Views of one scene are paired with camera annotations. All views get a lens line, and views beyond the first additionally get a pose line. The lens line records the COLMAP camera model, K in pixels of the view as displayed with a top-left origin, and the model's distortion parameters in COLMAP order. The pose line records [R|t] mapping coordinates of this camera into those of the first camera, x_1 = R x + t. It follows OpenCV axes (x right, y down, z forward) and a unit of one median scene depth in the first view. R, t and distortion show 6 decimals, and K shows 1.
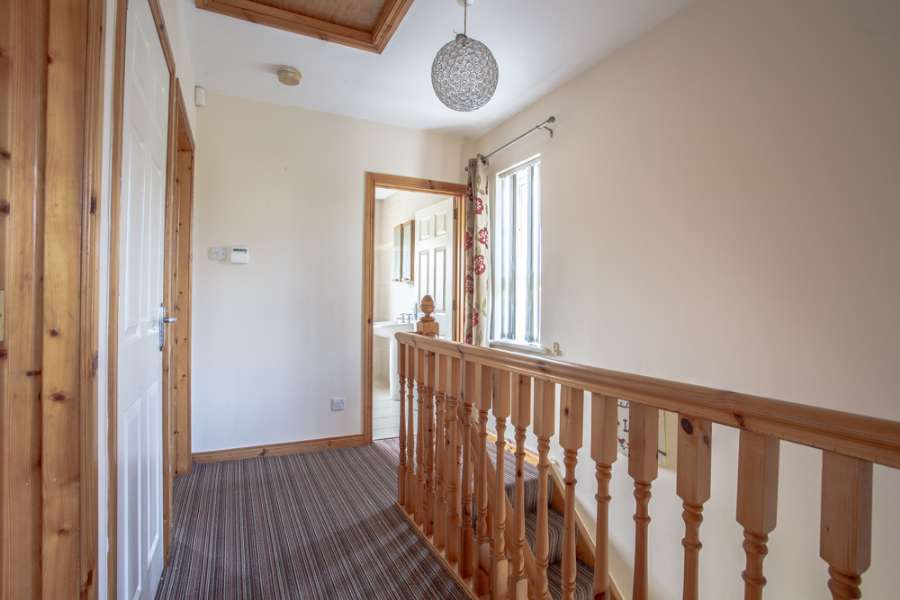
lens RADIAL K [[438.2, 0, 450.0], [0, 438.2, 300.0], [0, 0, 1]] dist [-0.066262, 0.027125]
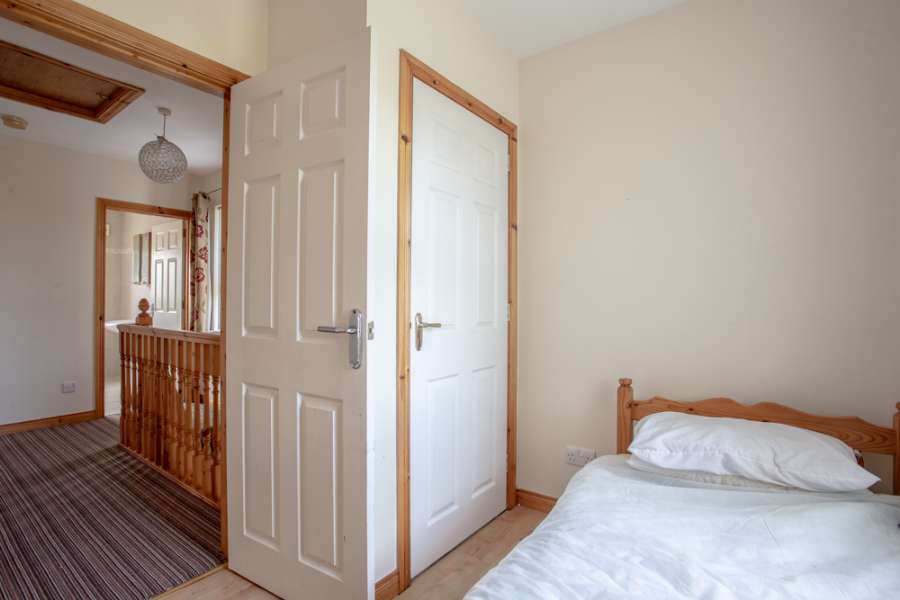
lens RADIAL K [[438.2, 0, 450.0], [0, 438.2, 300.0], [0, 0, 1]] dist [-0.066262, 0.027125]
pose [[0.891800, -0.003488, 0.452416, 0.154744], [0.002502, 0.999993, 0.002778, -0.004731], [-0.452423, -0.001345, 0.891803, -0.518603]]
